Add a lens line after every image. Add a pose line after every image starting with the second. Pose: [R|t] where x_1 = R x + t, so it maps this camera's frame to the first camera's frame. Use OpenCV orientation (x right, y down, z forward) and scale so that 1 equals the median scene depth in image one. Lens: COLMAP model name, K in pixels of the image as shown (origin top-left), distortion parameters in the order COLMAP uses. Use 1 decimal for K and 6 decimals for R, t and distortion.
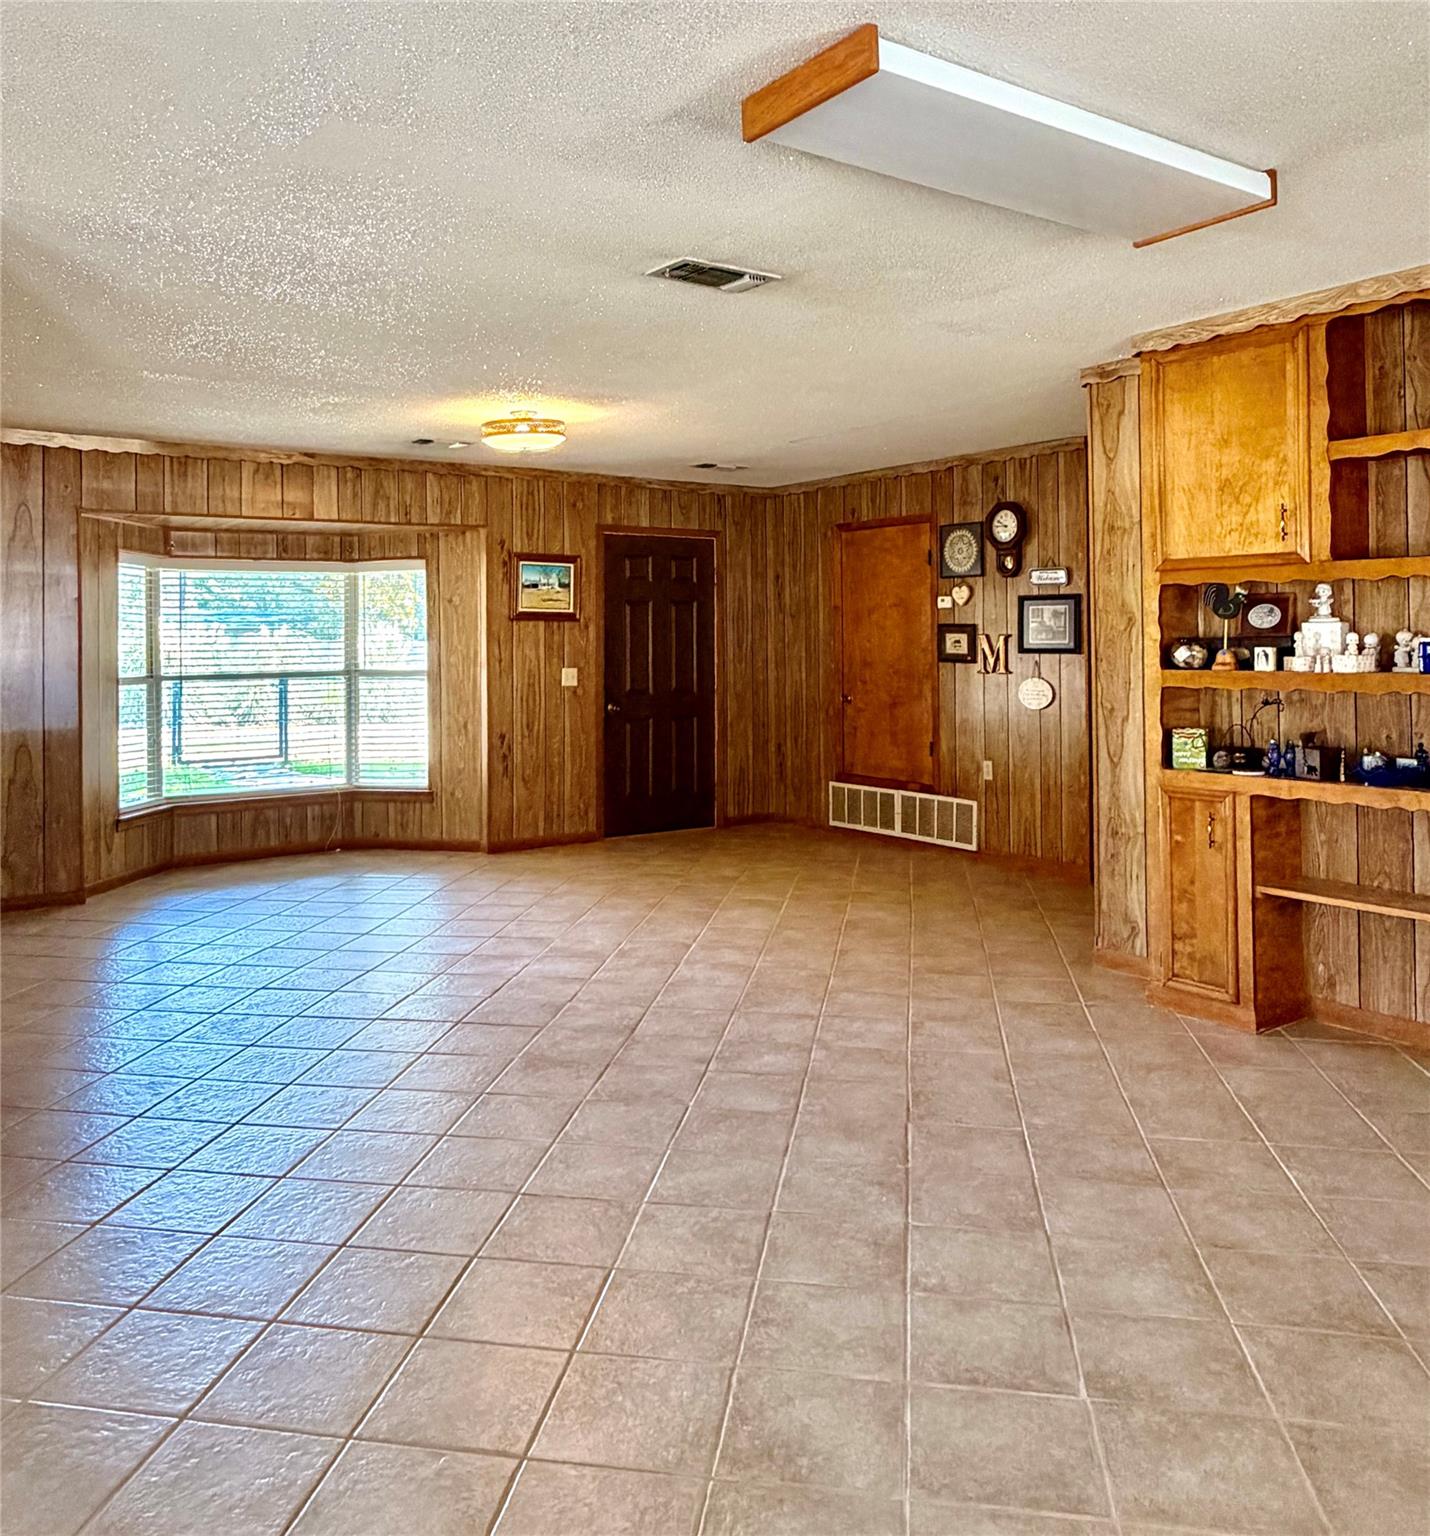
lens RADIAL K [[1237.2, 0, 667.4], [0, 1237.2, 628.2], [0, 0, 1]] dist [-0.010966, 0.004165]
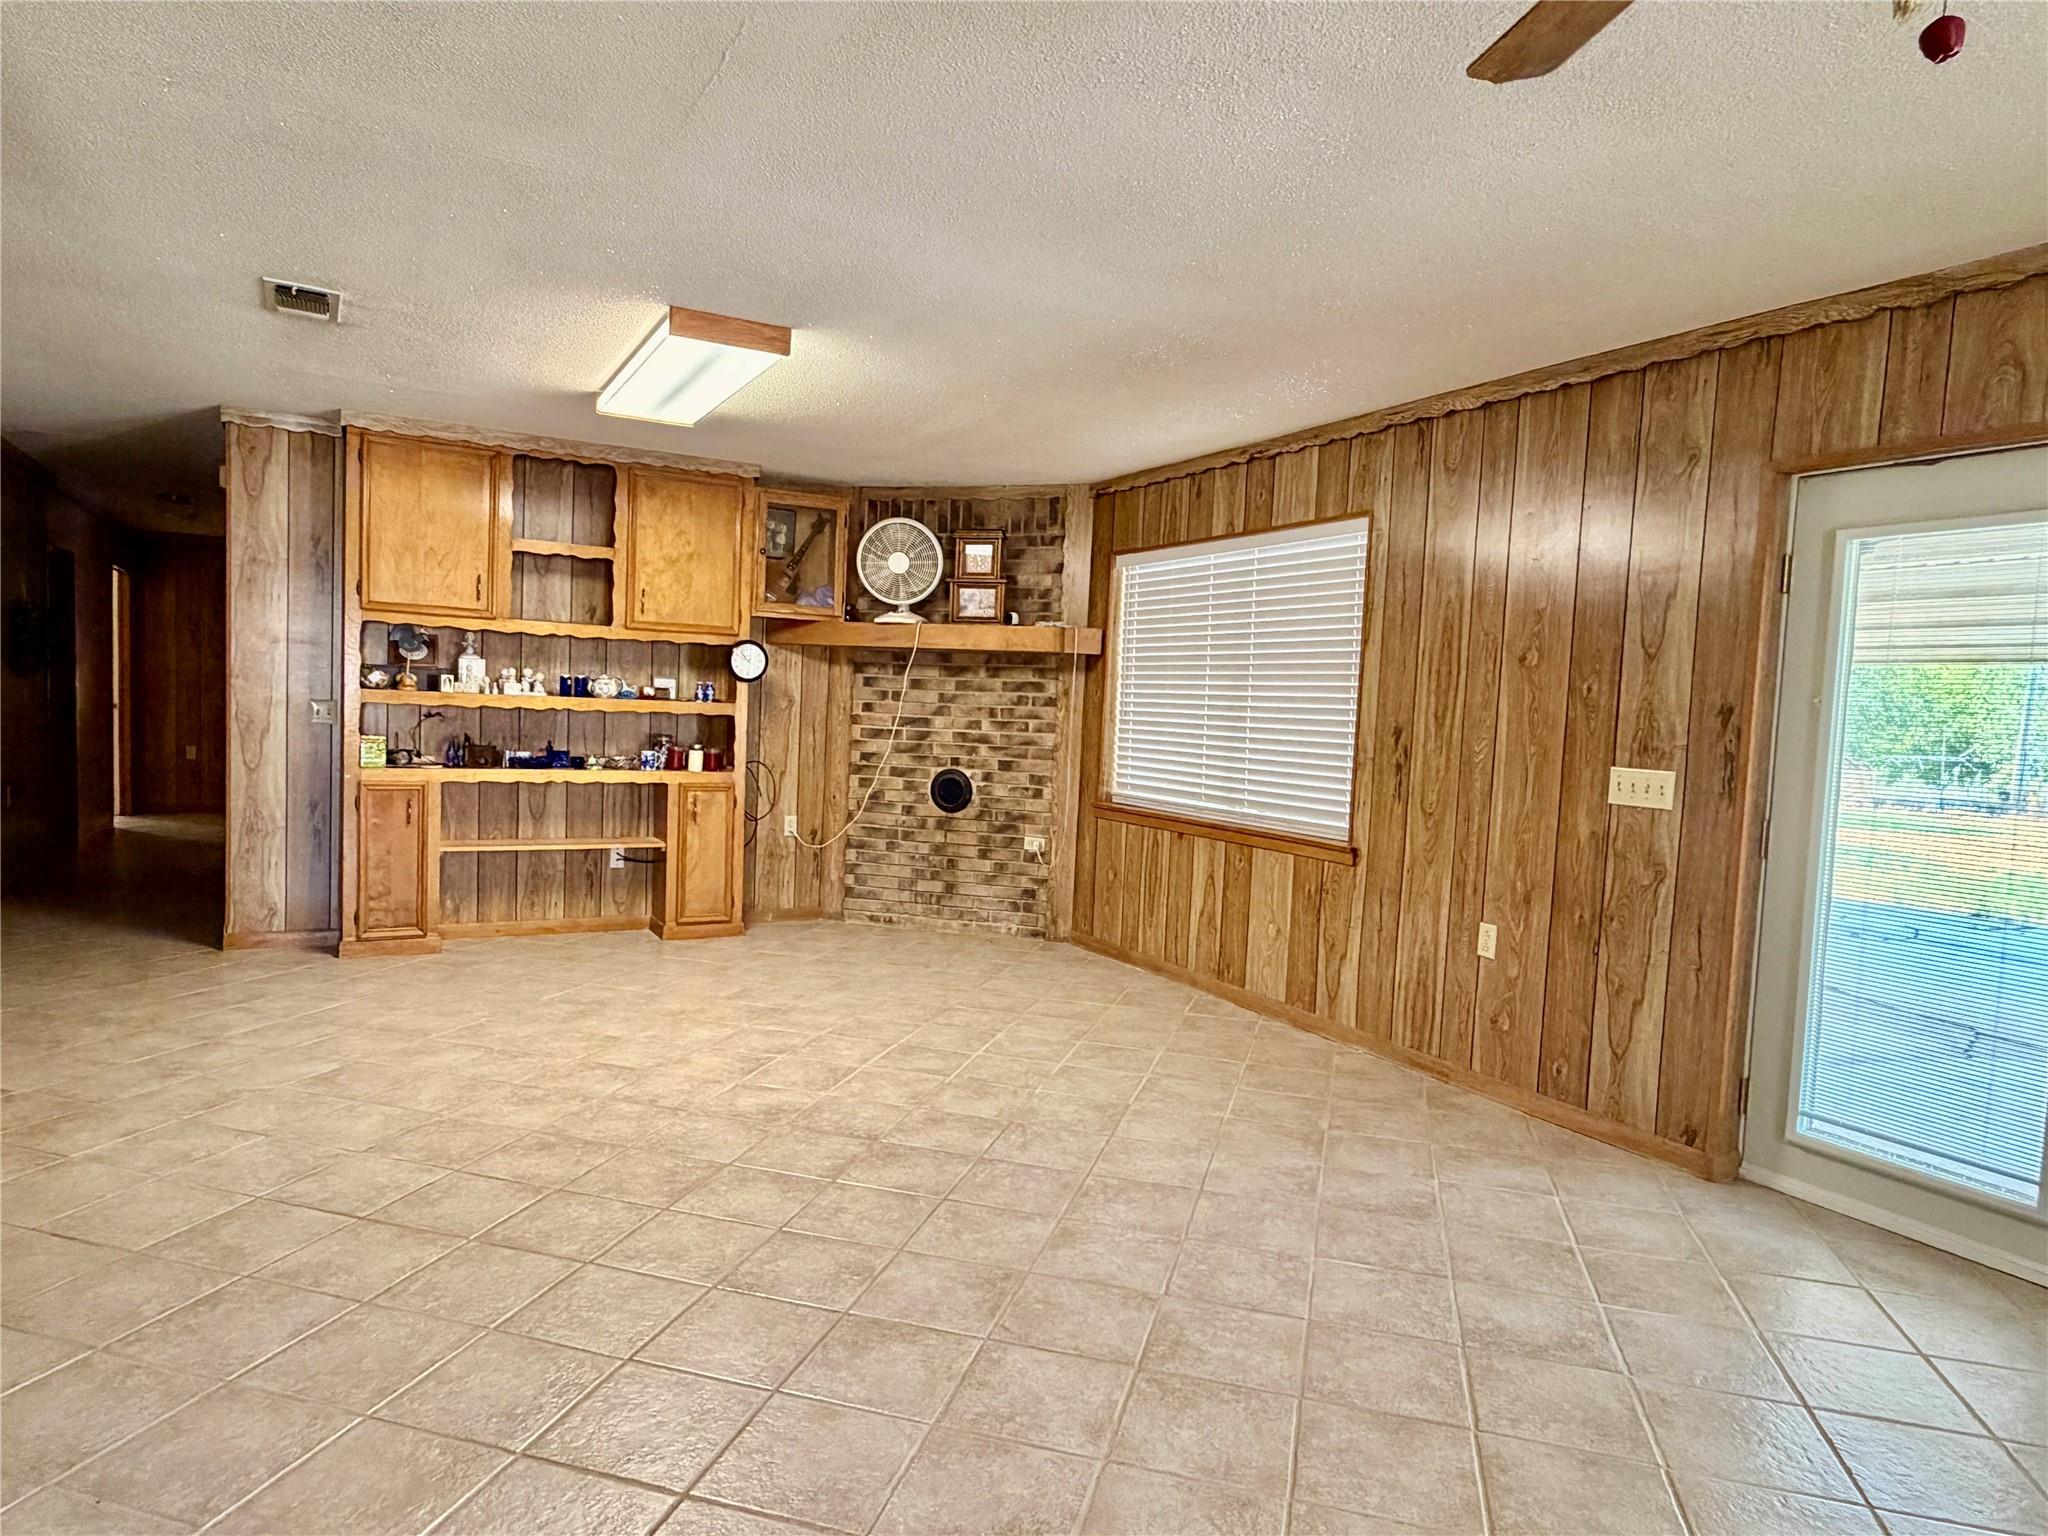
lens RADIAL K [[1202.5, 0, 1014.4], [0, 1202.5, 778.6], [0, 0, 1]] dist [-0.004537, -0.000670]
pose [[0.102643, -0.054688, 0.993214, -0.451015], [-0.054988, 0.996649, 0.060560, 0.008550], [-0.993197, -0.060830, 0.099292, 0.130654]]
